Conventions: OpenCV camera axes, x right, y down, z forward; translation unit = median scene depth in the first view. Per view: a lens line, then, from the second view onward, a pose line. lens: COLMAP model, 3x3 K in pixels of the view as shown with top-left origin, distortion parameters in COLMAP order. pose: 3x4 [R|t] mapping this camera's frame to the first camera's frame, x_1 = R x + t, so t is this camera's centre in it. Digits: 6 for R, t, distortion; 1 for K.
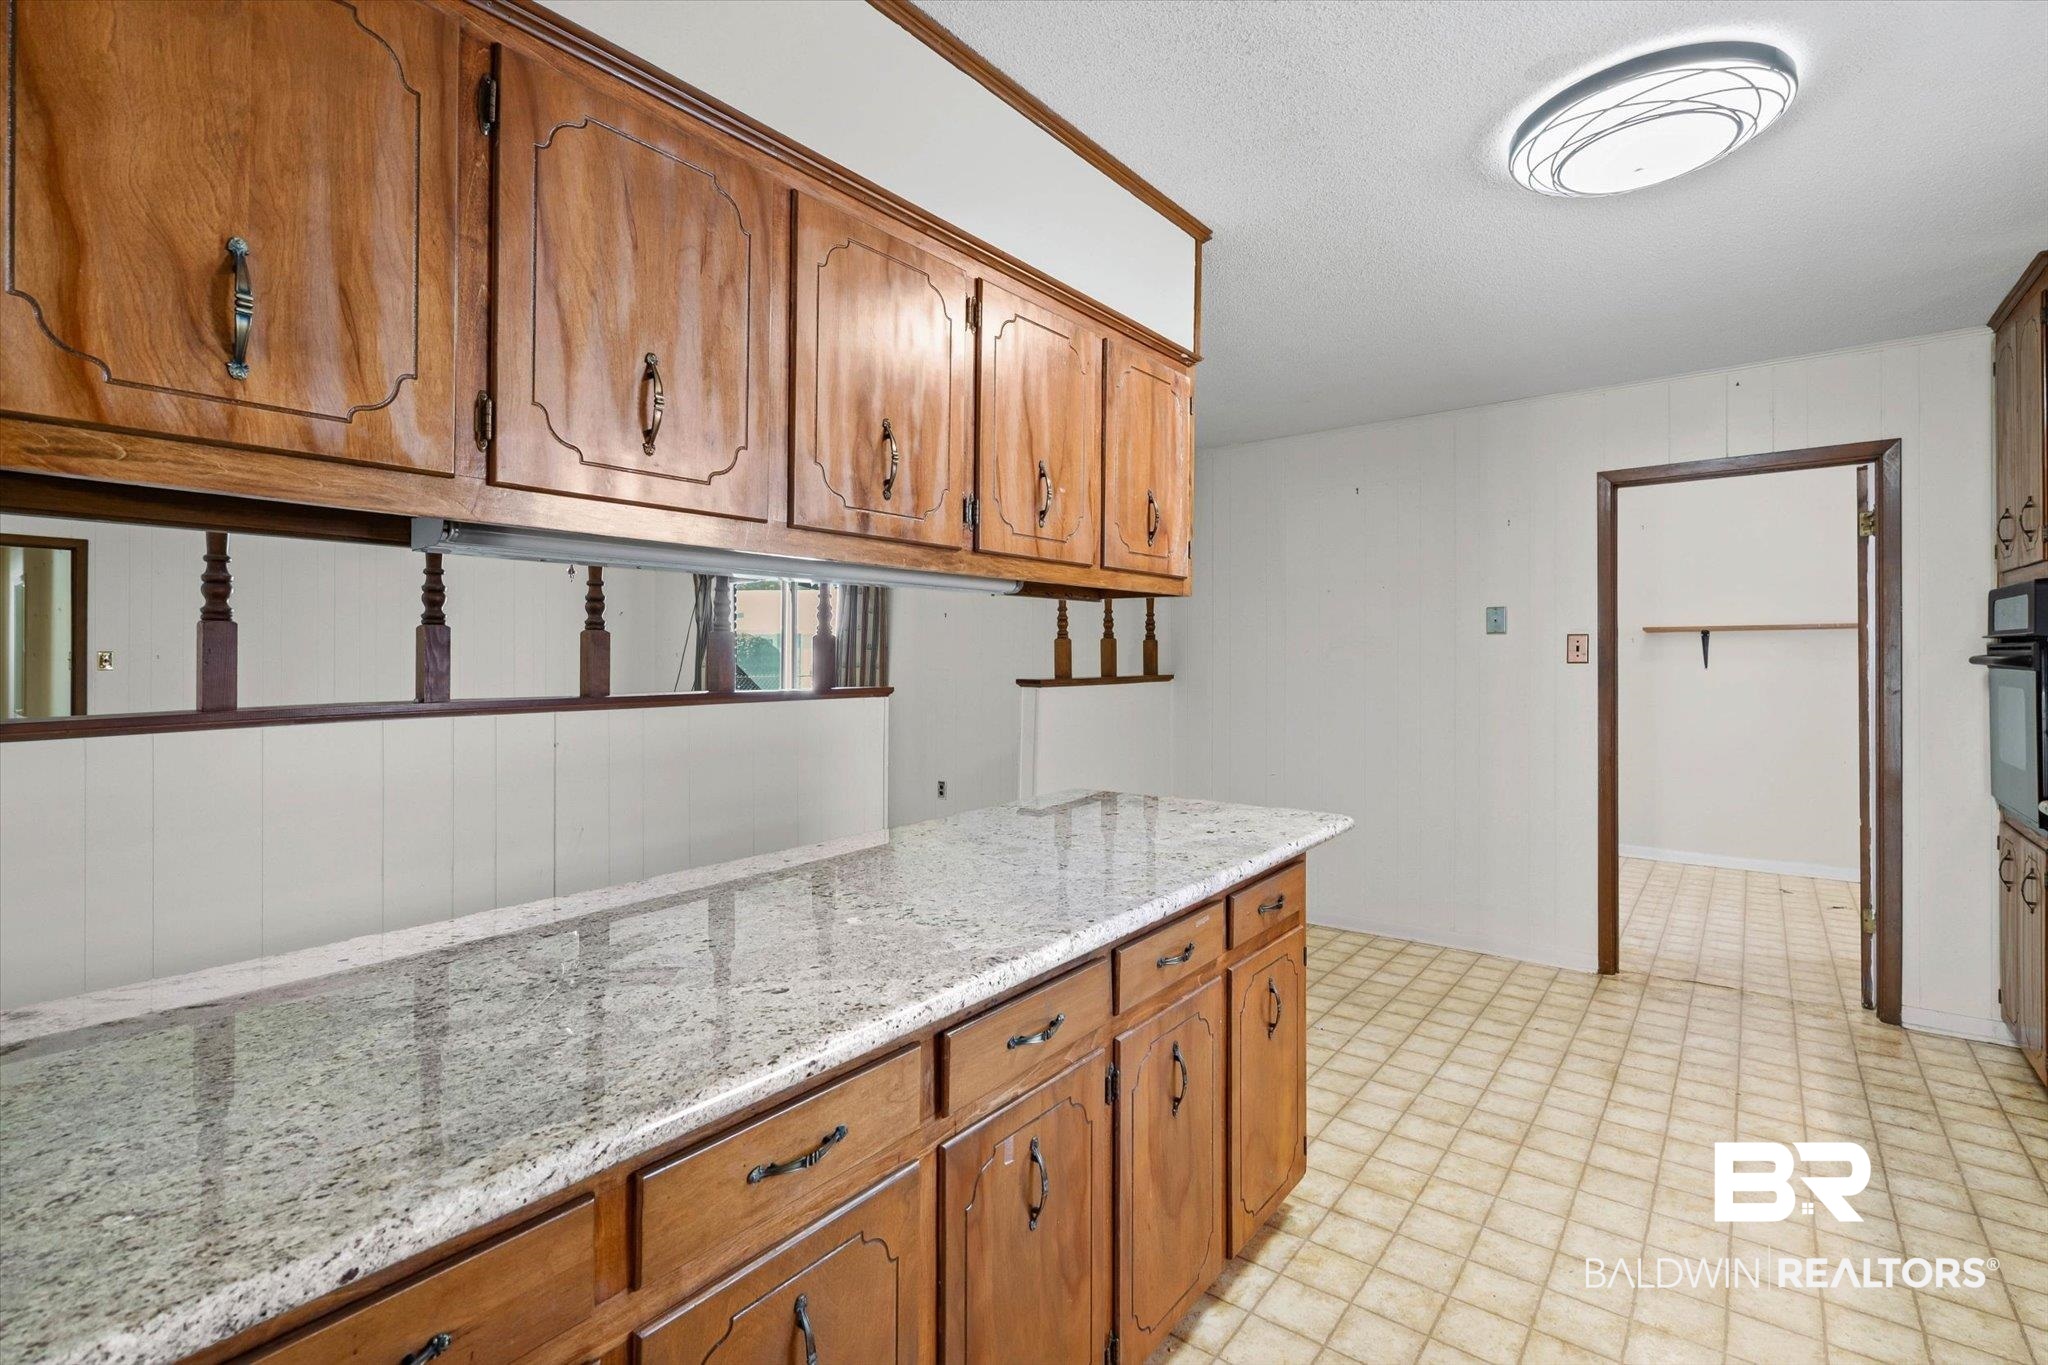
lens RADIAL K [[935.4, 0, 1020.3], [0, 935.4, 677.9], [0, 0, 1]] dist [-0.000707, 0.000385]
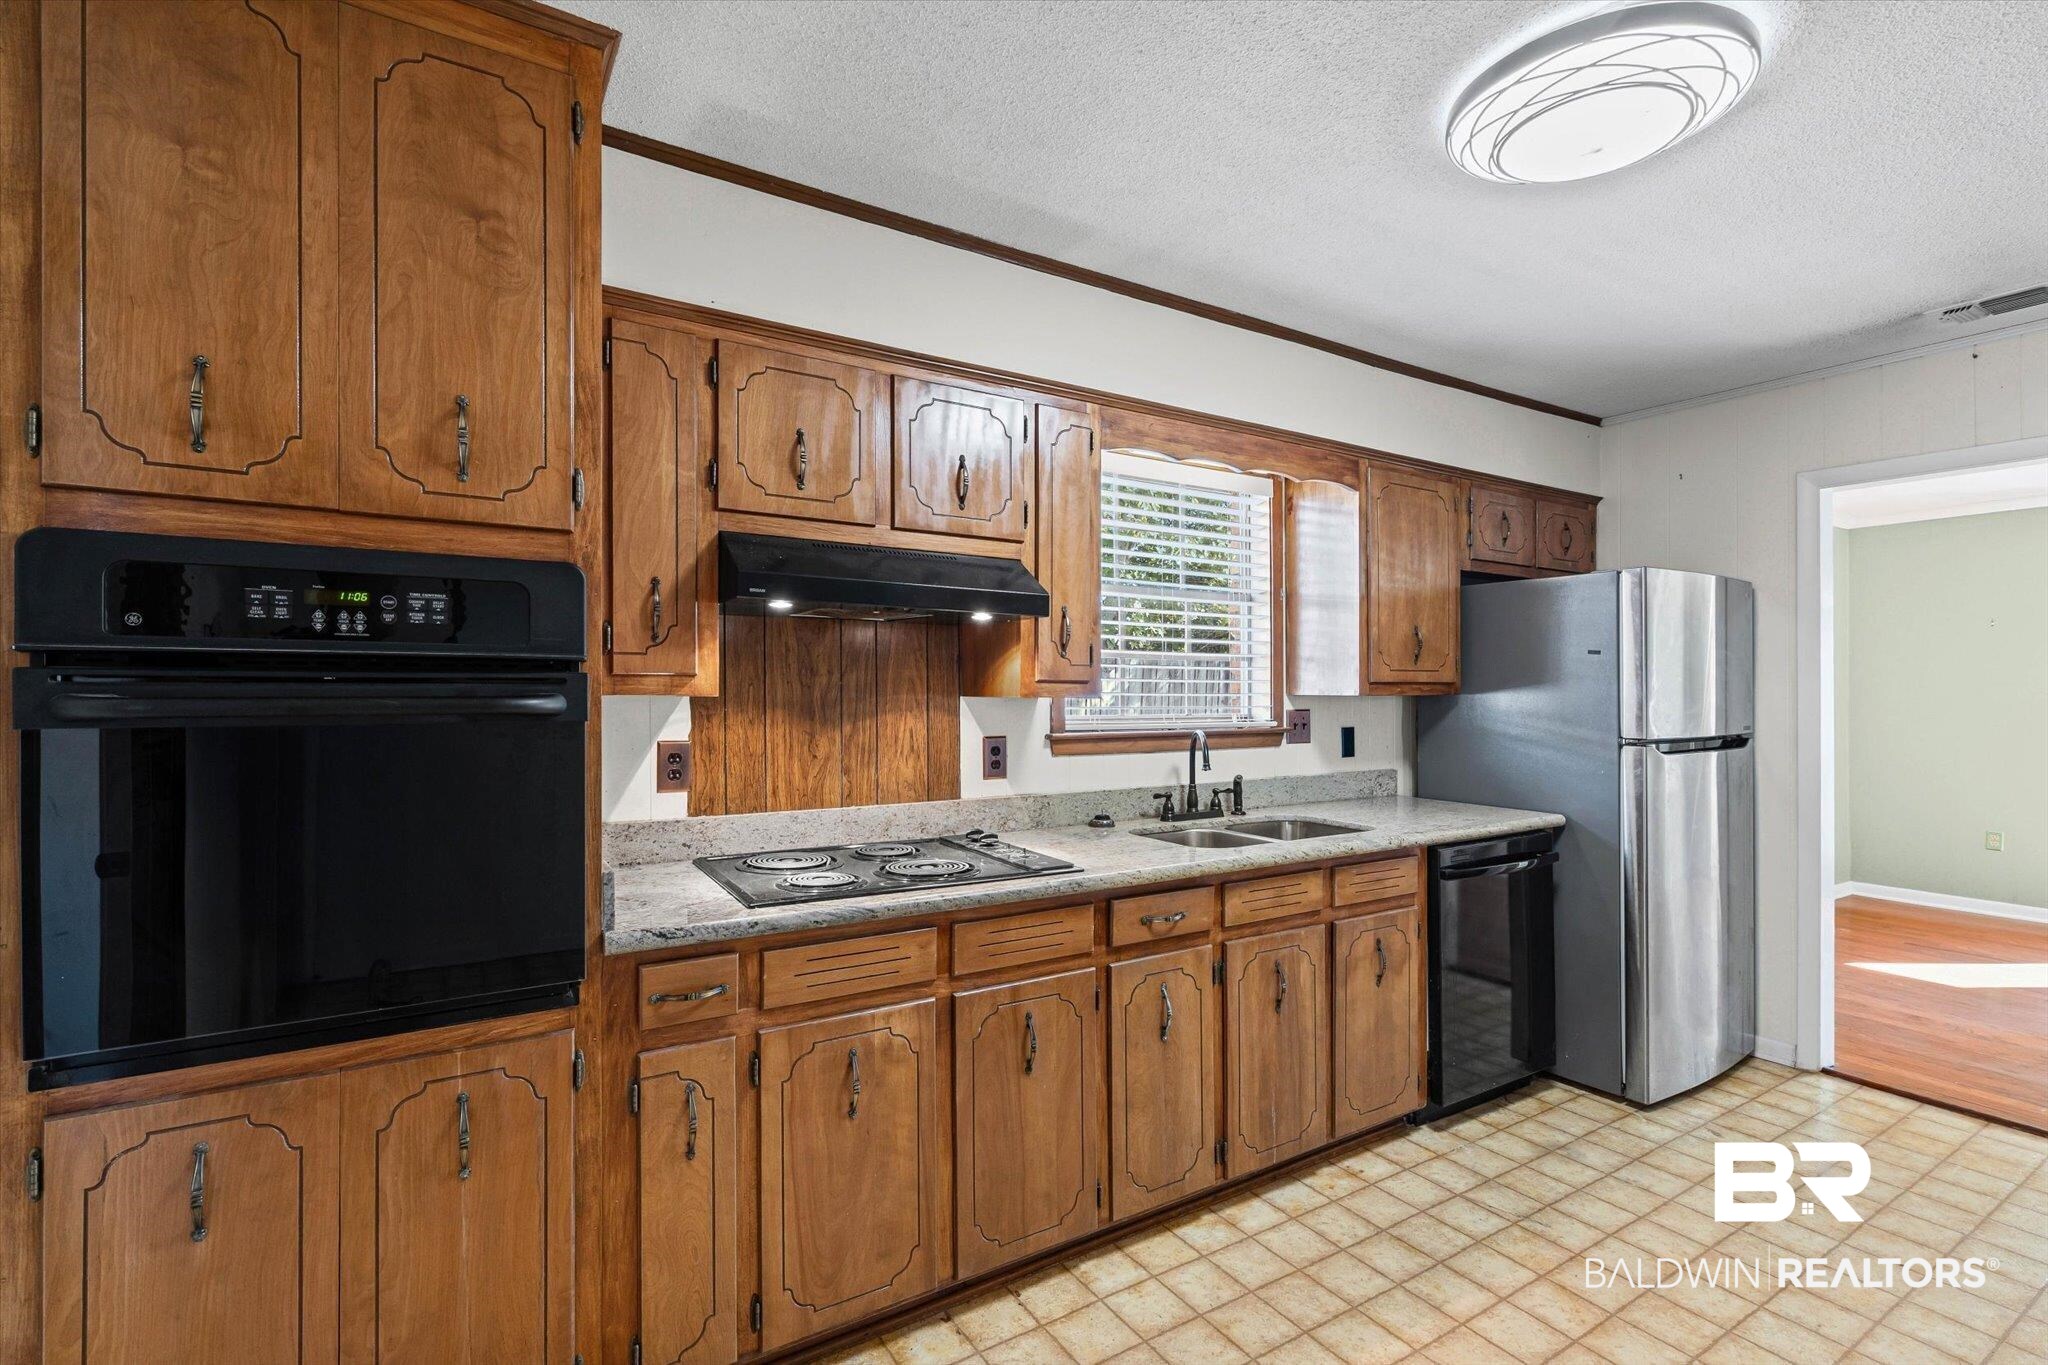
lens RADIAL K [[935.4, 0, 1020.3], [0, 935.4, 677.9], [0, 0, 1]] dist [-0.000707, 0.000385]
pose [[-0.943478, -0.002831, 0.331424, 0.497555], [0.000813, 0.999941, 0.010855, -0.033234], [-0.331435, 0.010511, -0.943420, 1.145153]]
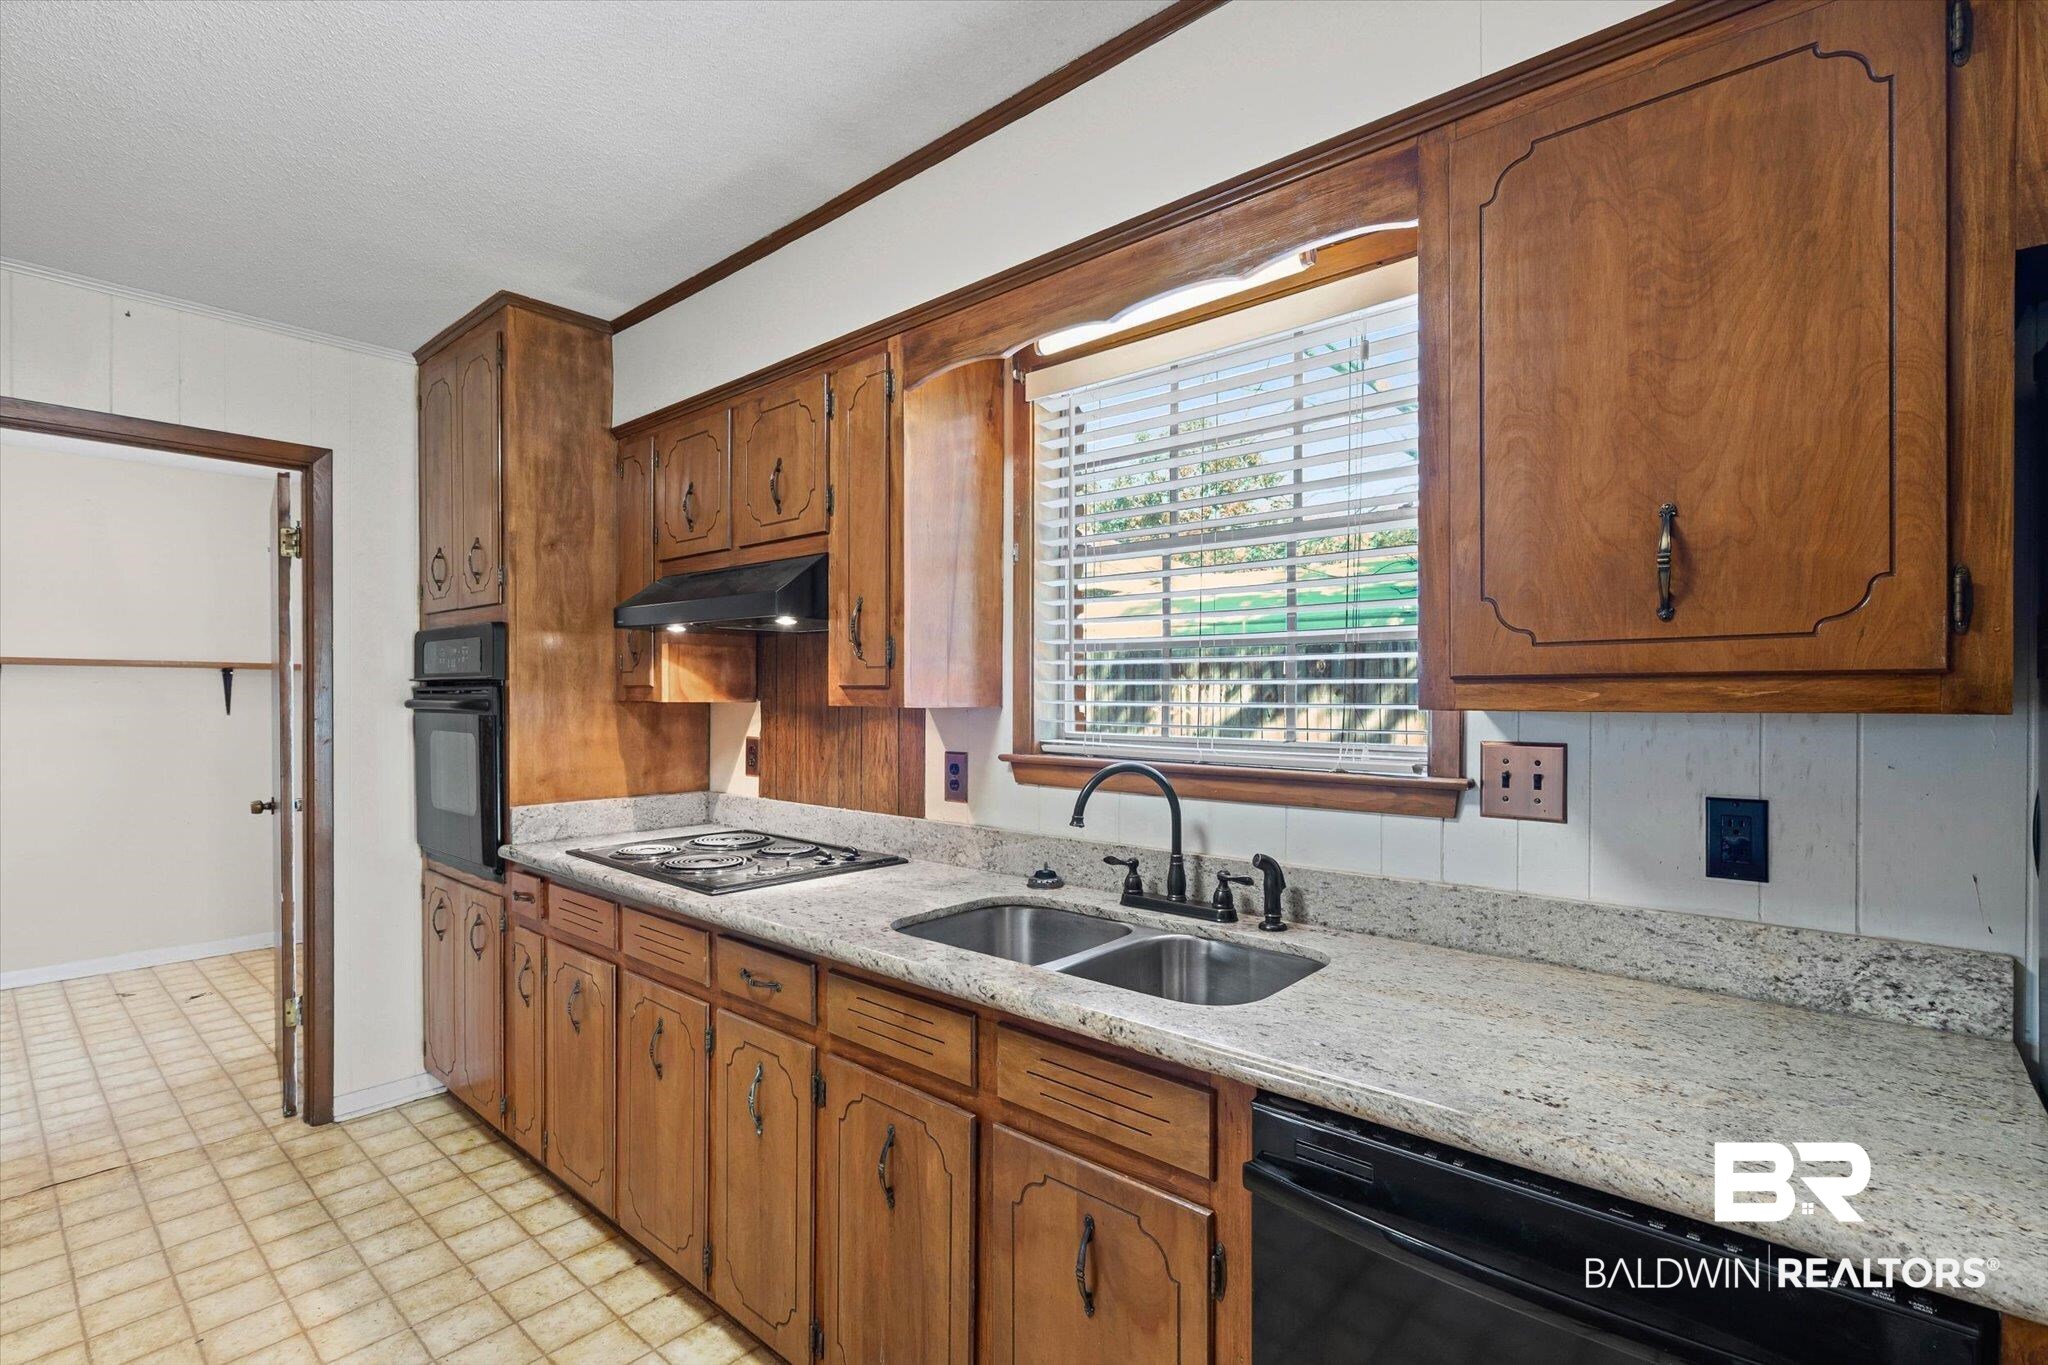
lens RADIAL K [[946.4, 0, 1032.3], [0, 946.4, 697.6], [0, 0, 1]] dist [-0.000469, -0.000181]
pose [[0.048690, -0.002626, 0.998810, 0.091834], [0.019337, 0.999812, 0.001686, -0.014315], [-0.998627, 0.019232, 0.048732, 0.302276]]
